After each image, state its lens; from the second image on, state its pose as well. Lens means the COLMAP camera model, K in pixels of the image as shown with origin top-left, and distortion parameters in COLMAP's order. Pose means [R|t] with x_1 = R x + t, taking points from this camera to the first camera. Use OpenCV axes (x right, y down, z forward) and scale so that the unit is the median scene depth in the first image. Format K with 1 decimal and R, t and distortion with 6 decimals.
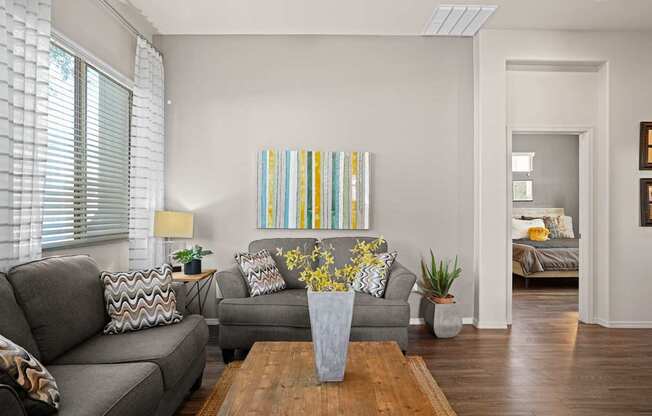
lens RADIAL K [[366.2, 0, 323.5], [0, 366.2, 208.3], [0, 0, 1]] dist [-0.008186, 0.005134]
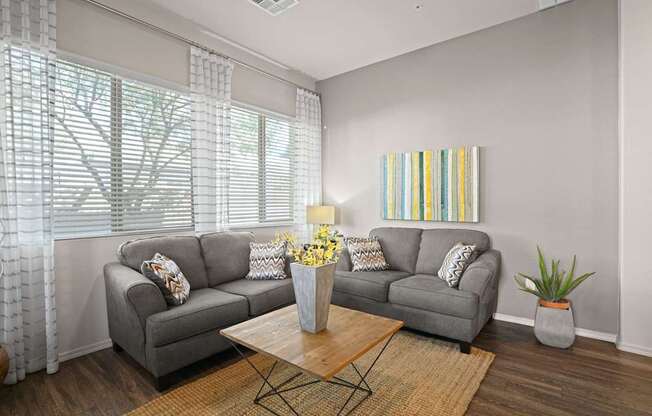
lens RADIAL K [[319.6, 0, 327.8], [0, 319.6, 202.7], [0, 0, 1]] dist [-0.002414, 0.001700]
pose [[0.779066, -0.008907, -0.626878, 0.365555], [0.011843, 0.999930, 0.000510, -0.002531], [0.626830, -0.007822, 0.779117, 0.051637]]
